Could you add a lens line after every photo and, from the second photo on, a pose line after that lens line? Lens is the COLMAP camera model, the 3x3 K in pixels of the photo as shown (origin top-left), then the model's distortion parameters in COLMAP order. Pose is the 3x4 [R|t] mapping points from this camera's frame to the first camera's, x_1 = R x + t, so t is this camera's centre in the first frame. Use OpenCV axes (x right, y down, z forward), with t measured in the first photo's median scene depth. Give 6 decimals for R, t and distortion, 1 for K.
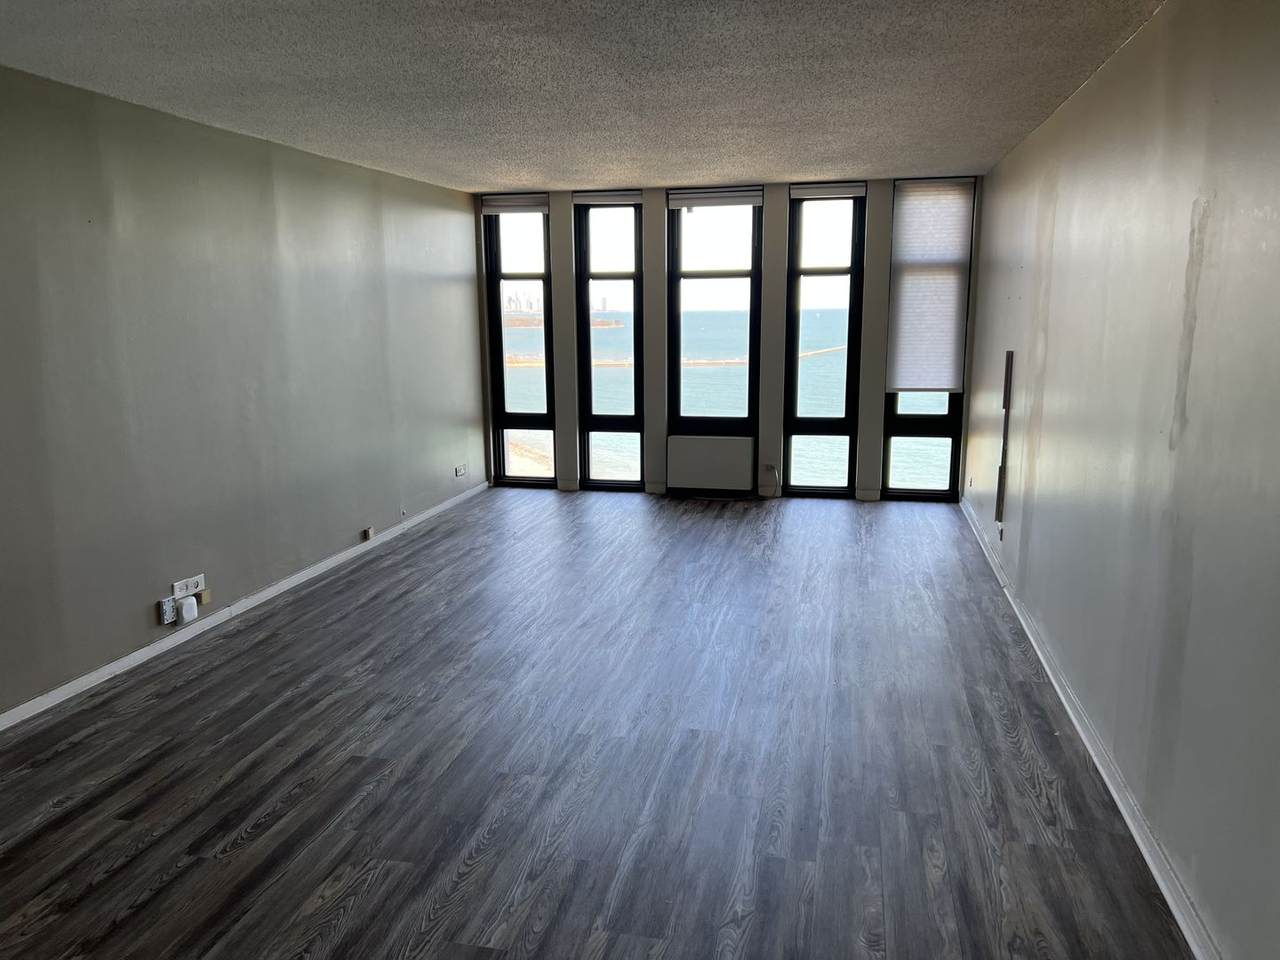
lens RADIAL K [[955.1, 0, 647.2], [0, 955.1, 488.2], [0, 0, 1]] dist [0.016148, -0.006278]
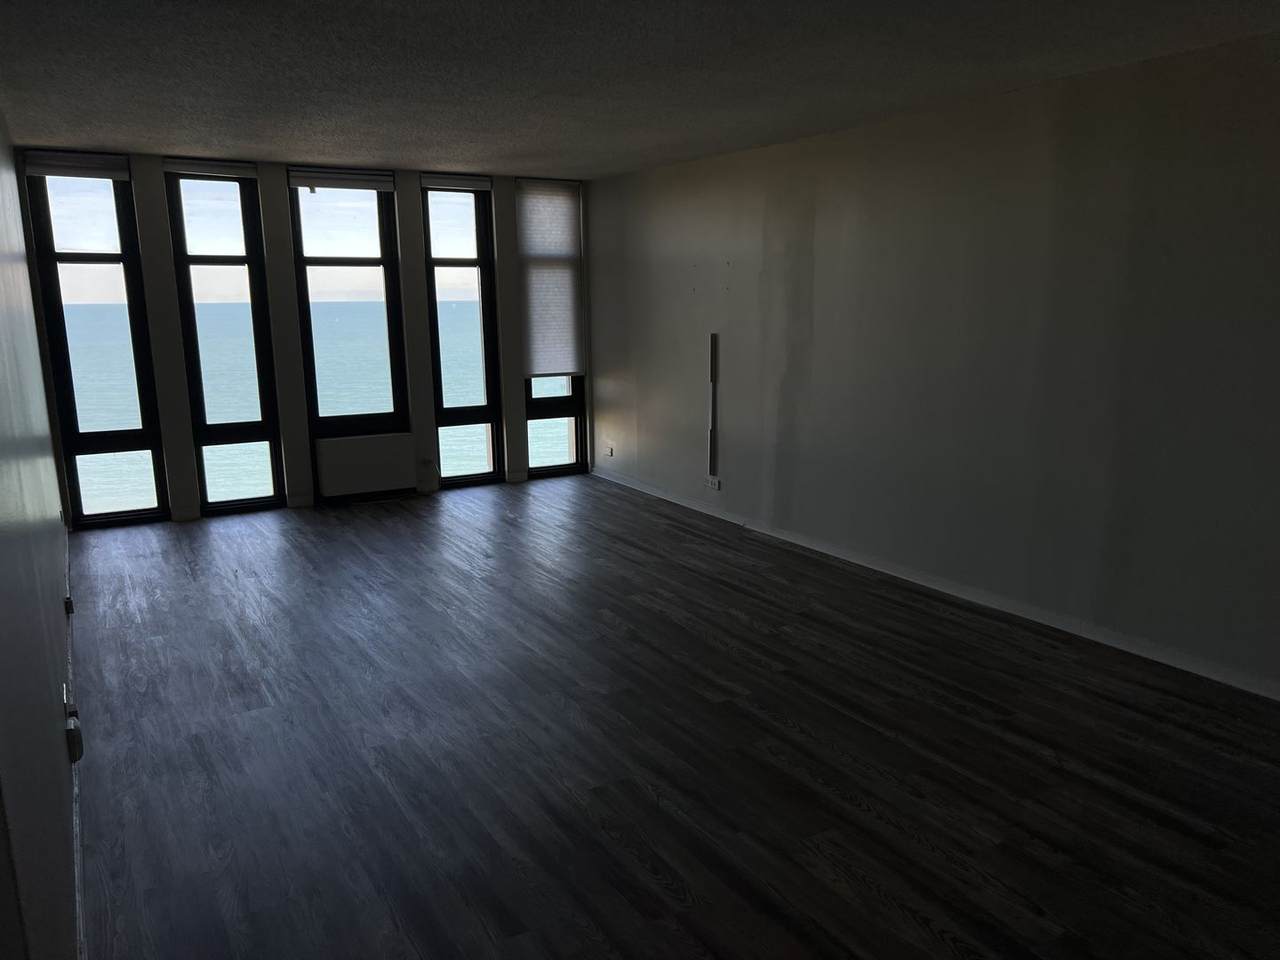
lens RADIAL K [[955.1, 0, 649.2], [0, 955.1, 475.8], [0, 0, 1]] dist [0.016148, -0.006278]
pose [[0.734432, -0.121773, 0.667669, -0.356796], [0.131966, 0.990618, 0.035512, -0.012534], [-0.665729, 0.062029, 0.743611, 0.126395]]
